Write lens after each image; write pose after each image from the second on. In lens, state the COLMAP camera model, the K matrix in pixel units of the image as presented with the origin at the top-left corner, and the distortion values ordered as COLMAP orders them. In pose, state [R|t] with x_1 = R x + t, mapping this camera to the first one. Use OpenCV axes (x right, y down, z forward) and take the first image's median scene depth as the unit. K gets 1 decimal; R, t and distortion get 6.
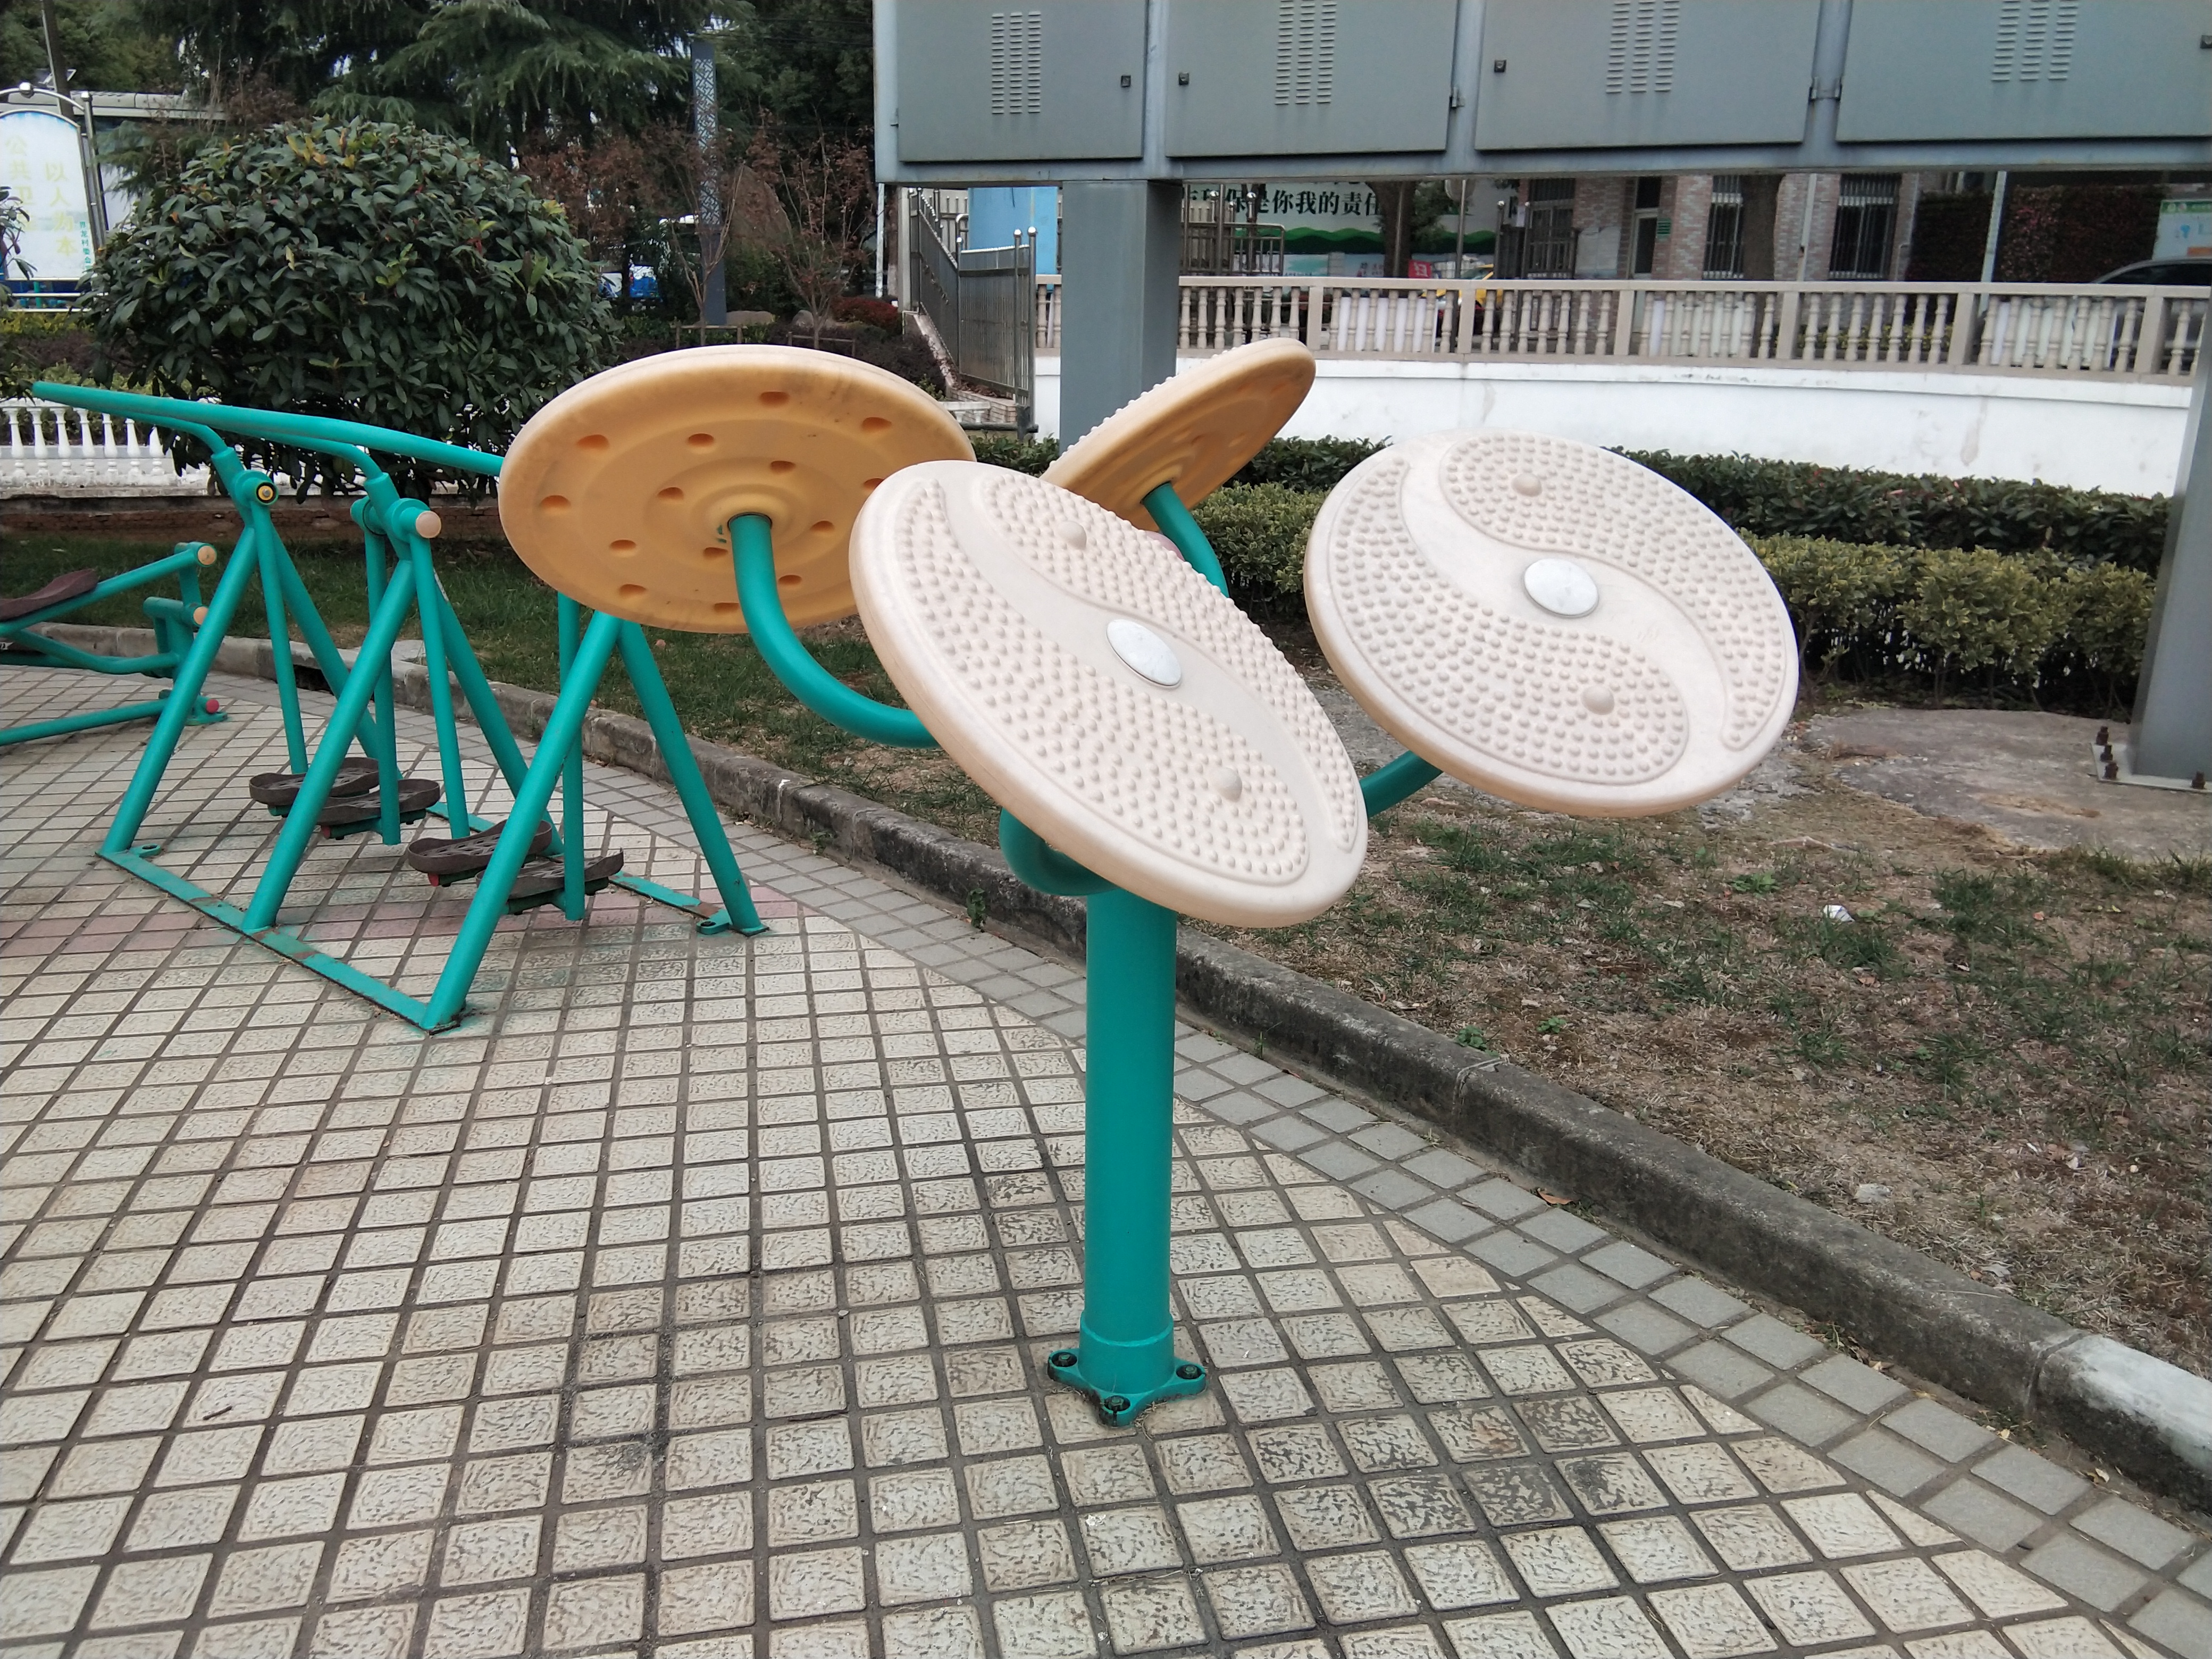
lens RADIAL K [[1782.1, 0, 1147.1], [0, 1782.1, 840.3], [0, 0, 1]] dist [0.060767, -0.077255]
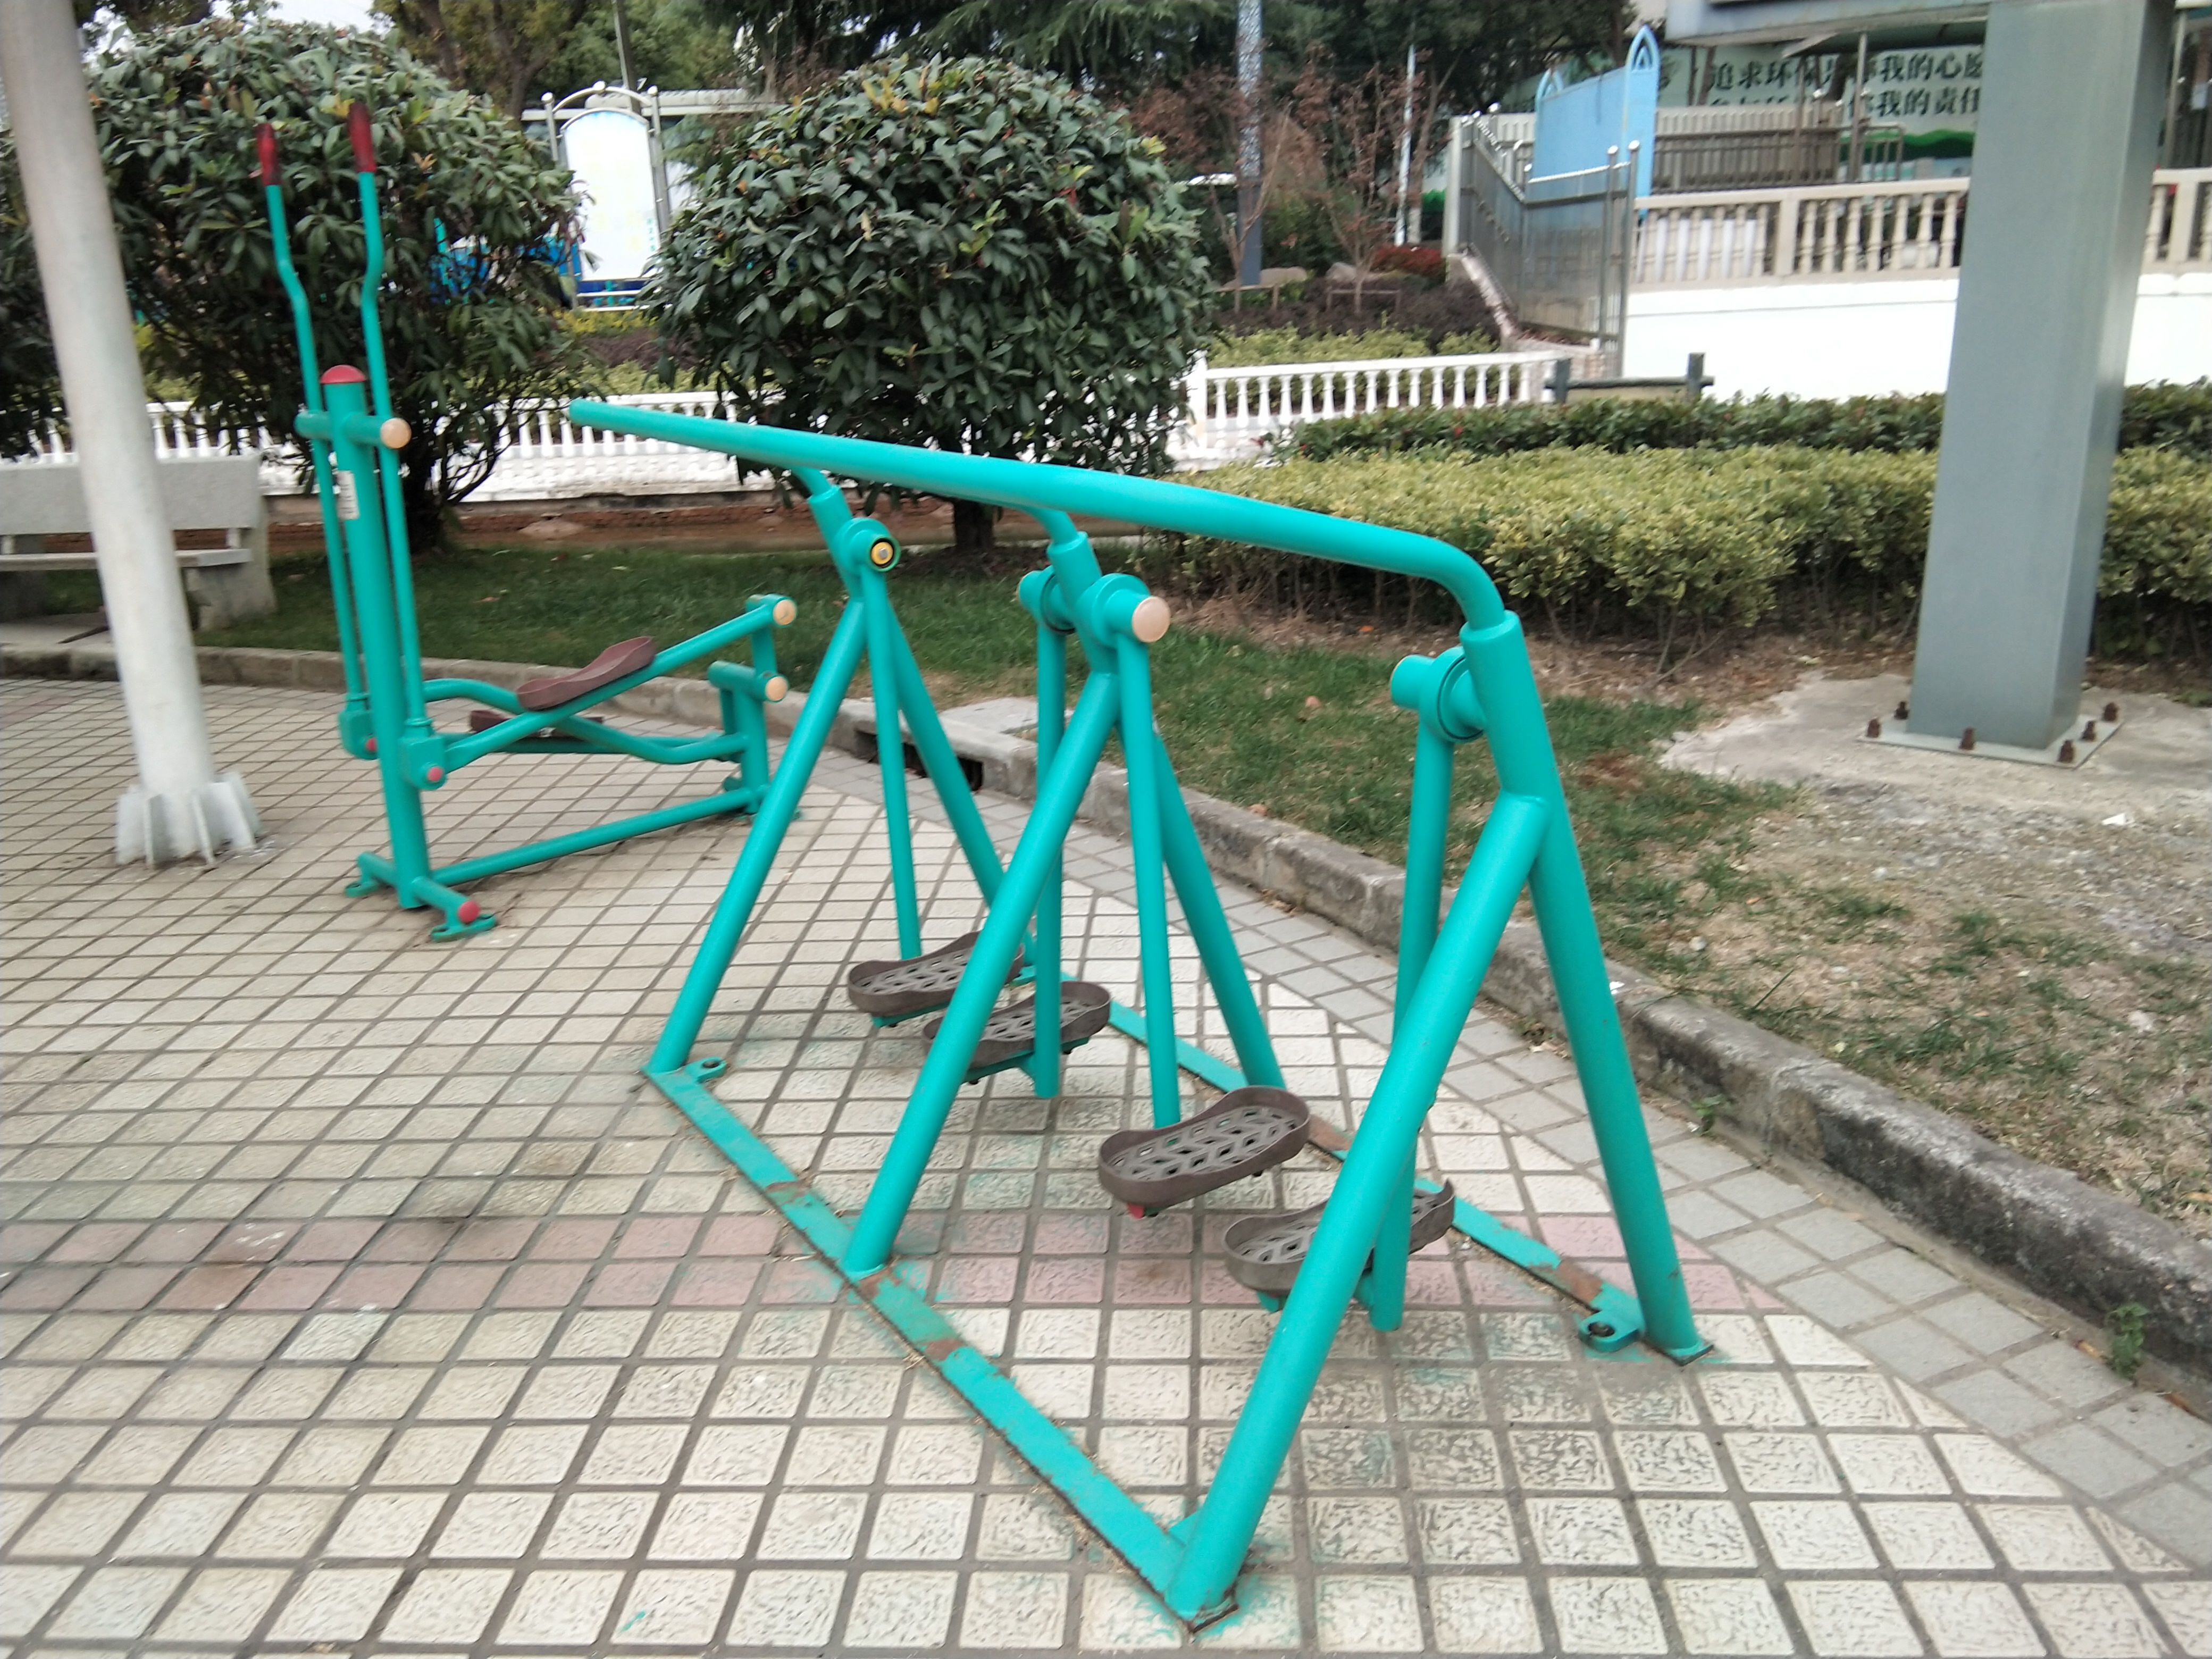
lens RADIAL K [[1782.1, 0, 1100.2], [0, 1782.1, 811.7], [0, 0, 1]] dist [0.060767, -0.077255]
pose [[0.959759, 0.023579, -0.279835, -0.126536], [-0.020949, 0.999704, 0.012386, -0.061165], [0.280044, -0.006025, 0.959968, 0.220164]]
